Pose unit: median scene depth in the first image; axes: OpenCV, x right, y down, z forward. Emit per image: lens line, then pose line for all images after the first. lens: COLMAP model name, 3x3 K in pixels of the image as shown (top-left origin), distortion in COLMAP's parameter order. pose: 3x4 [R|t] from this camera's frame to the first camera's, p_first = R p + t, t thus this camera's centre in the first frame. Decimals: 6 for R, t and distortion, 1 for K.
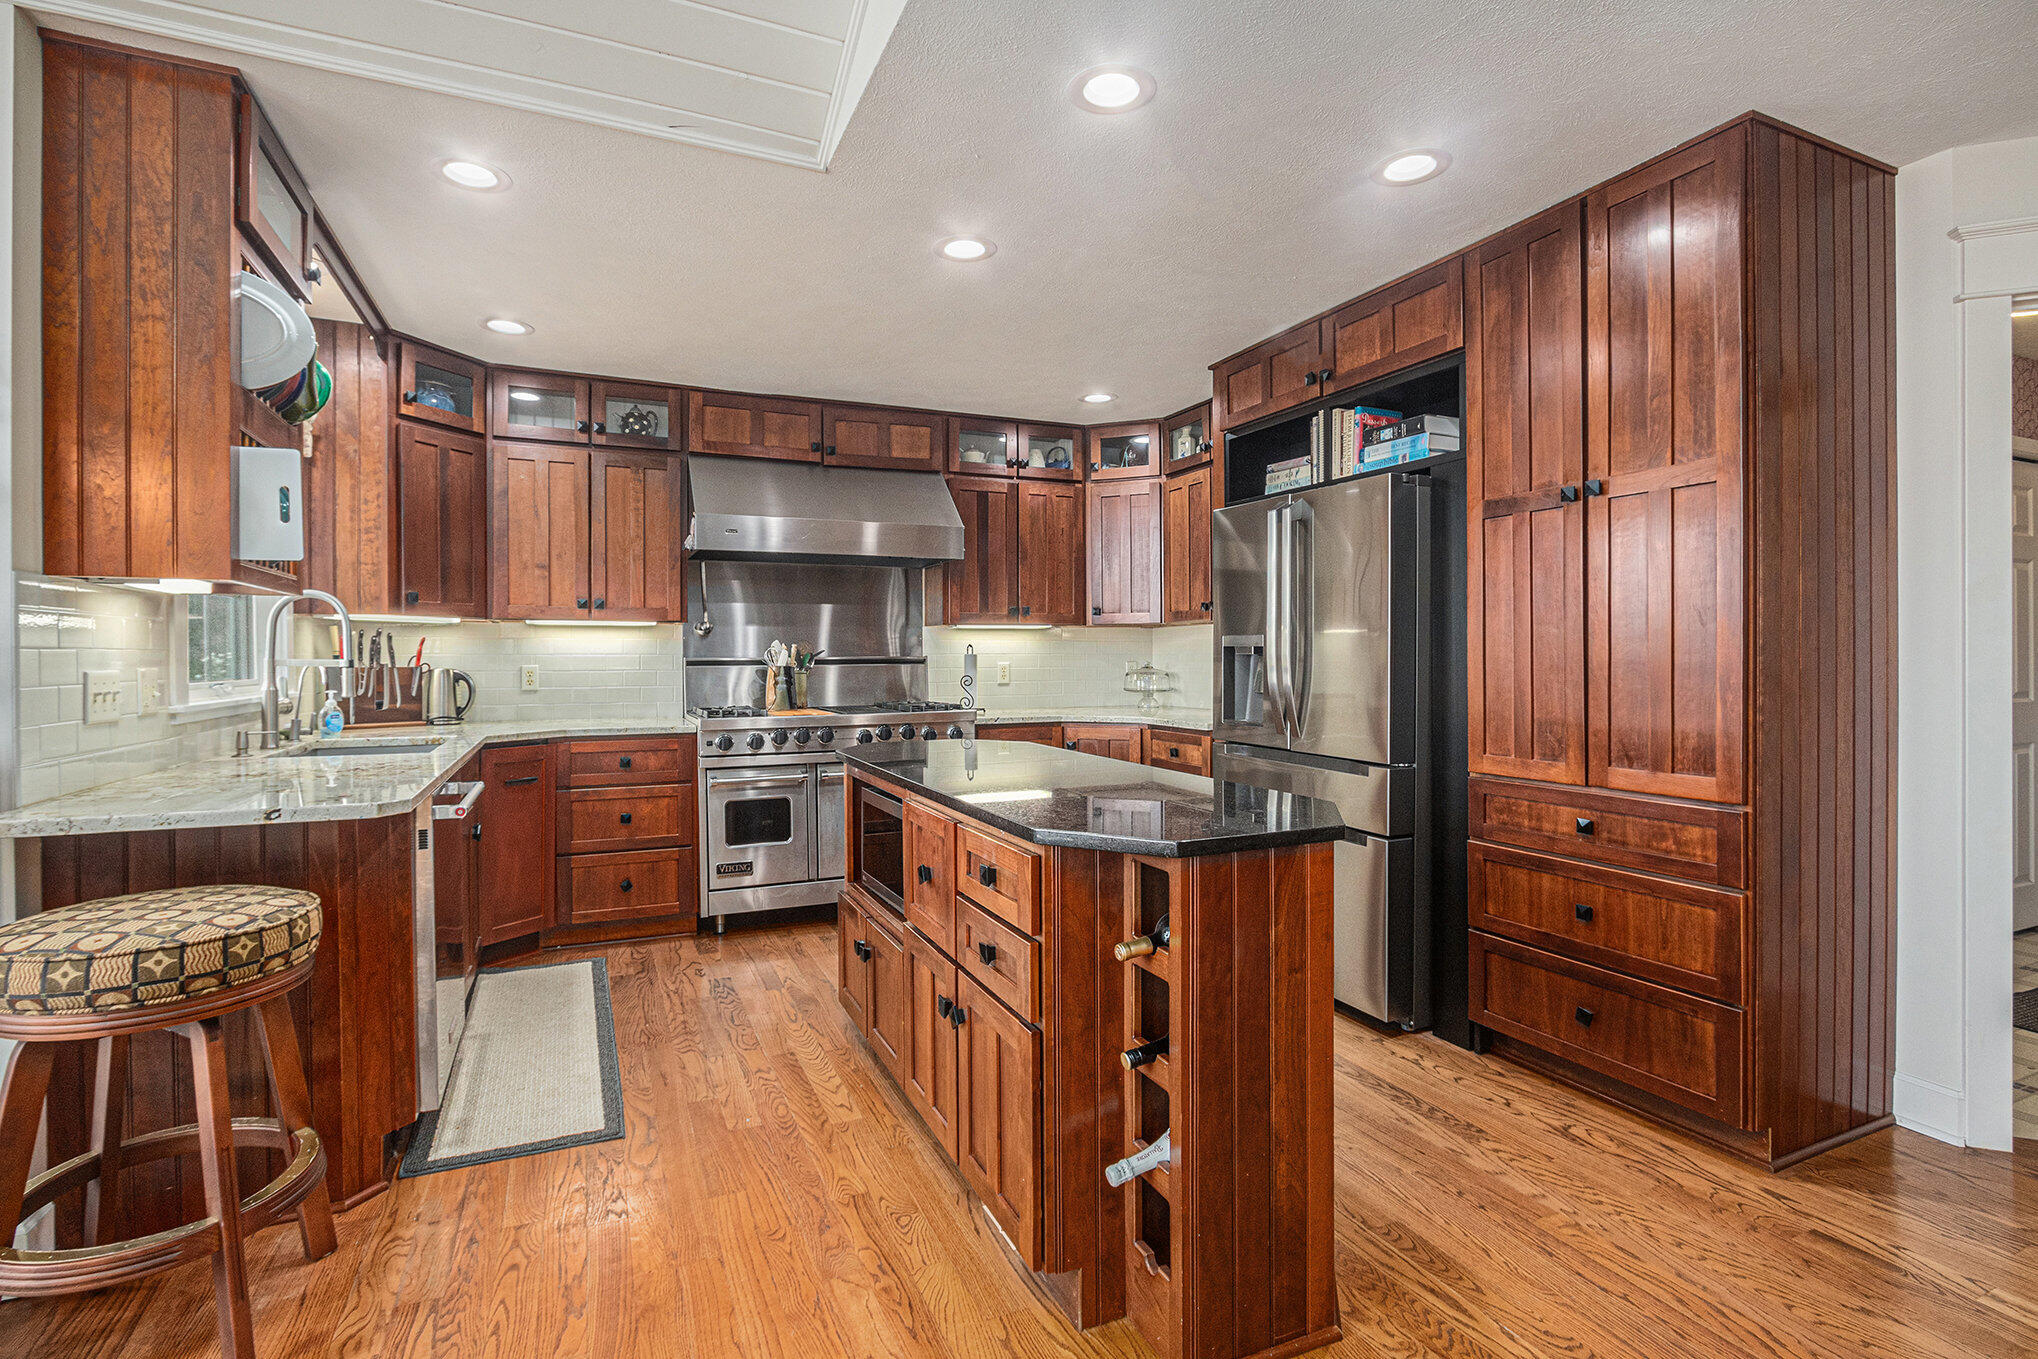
lens RADIAL K [[951.2, 0, 1001.0], [0, 951.2, 663.6], [0, 0, 1]] dist [-0.016460, 0.004321]
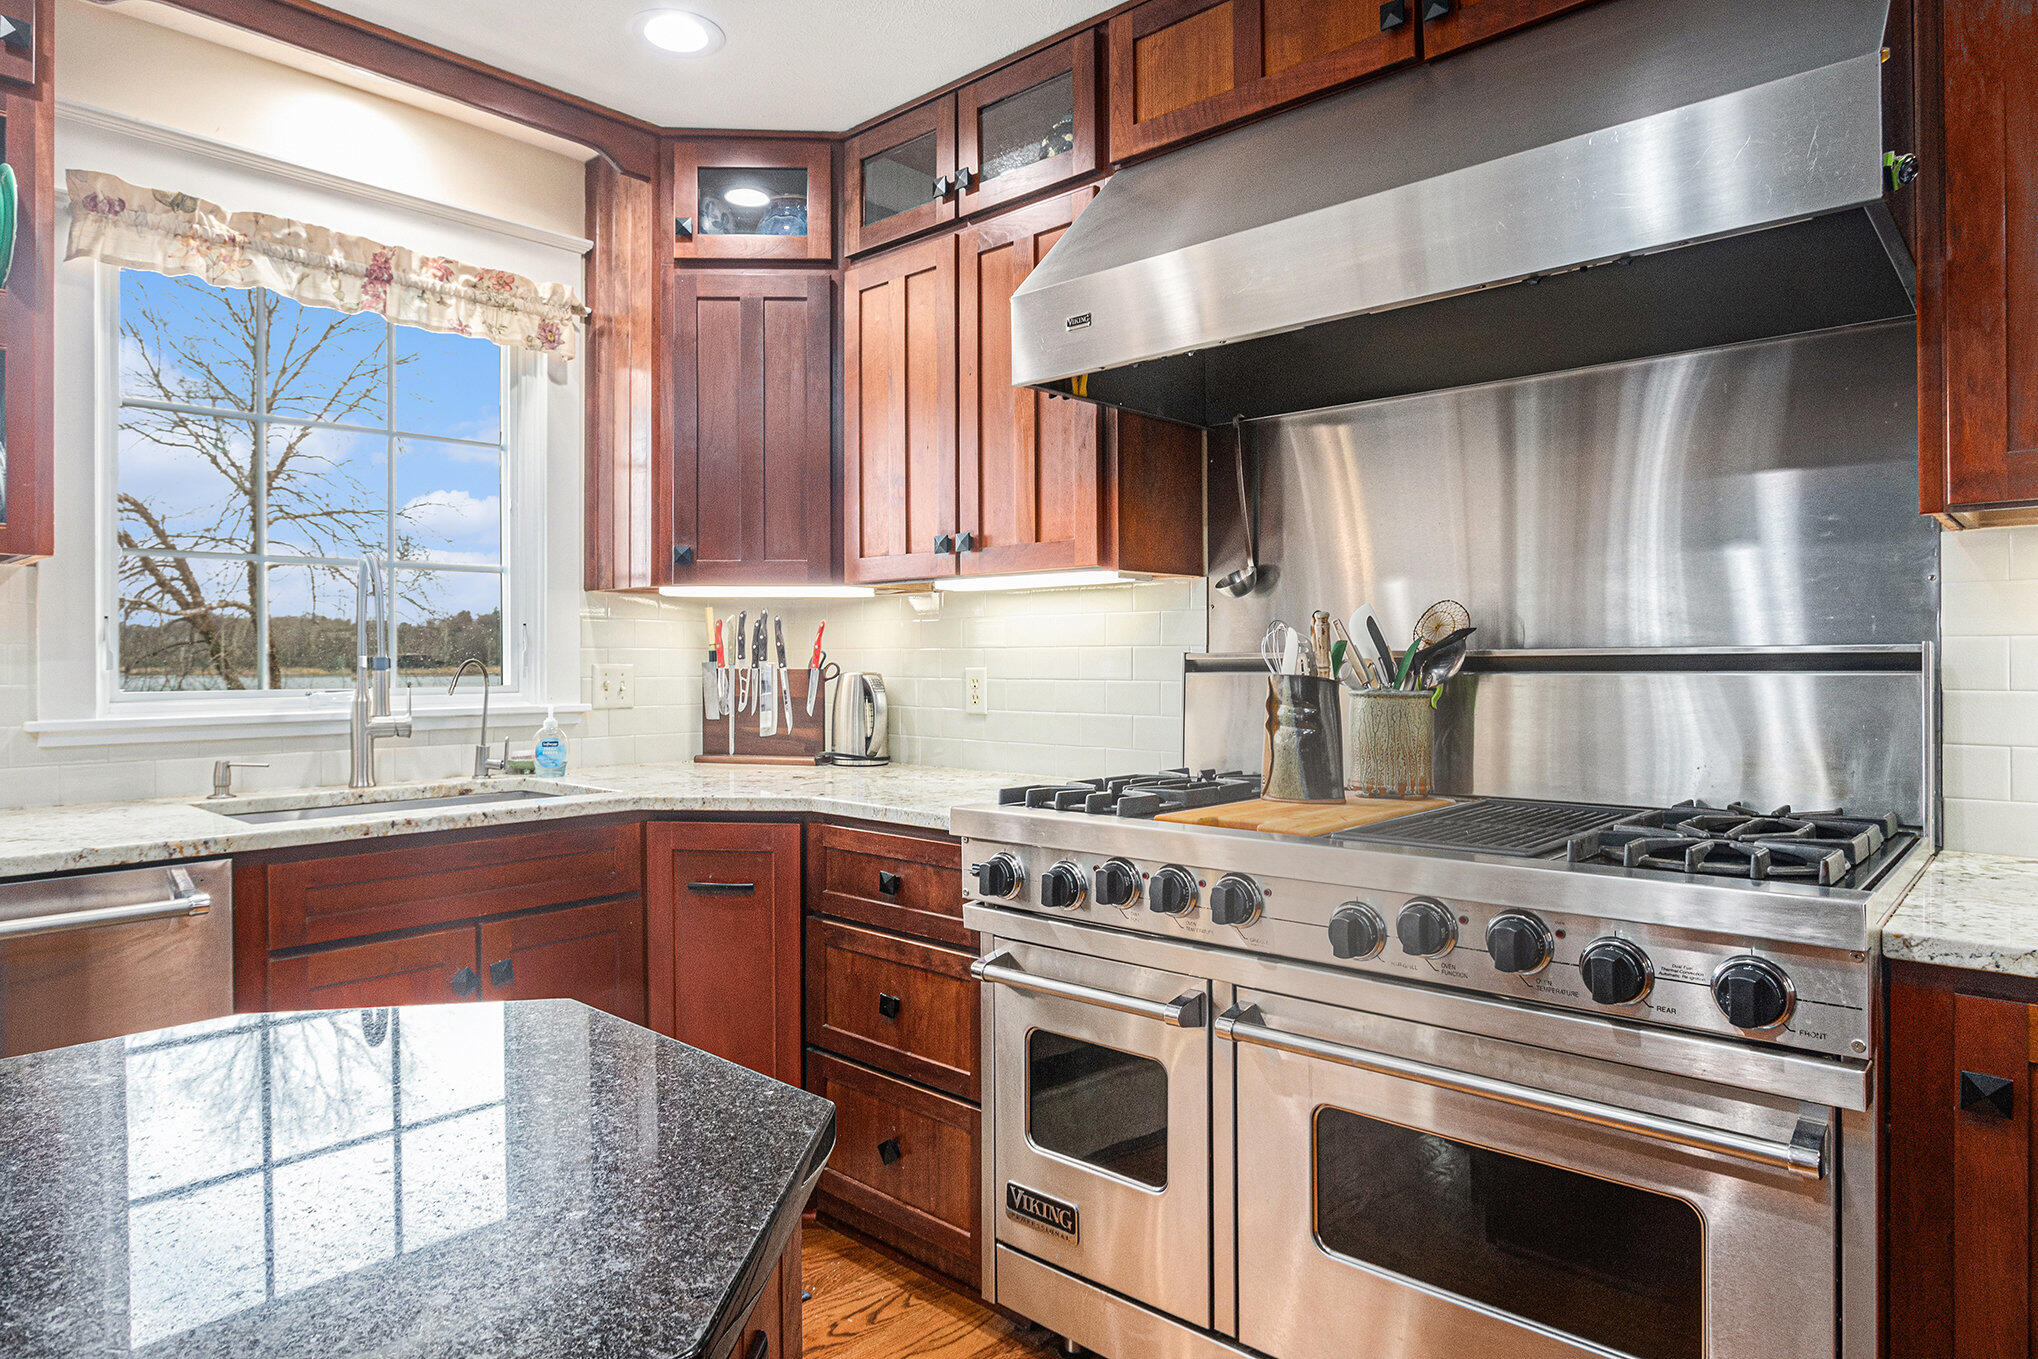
lens RADIAL K [[1200.5, 0, 992.6], [0, 1200.5, 650.8], [0, 0, 1]] dist [-0.003271, -0.003755]
pose [[0.391217, -0.005520, -0.920282, 0.154486], [-0.003010, 0.999969, -0.007277, -0.003053], [0.920294, 0.005617, 0.391188, 0.812741]]
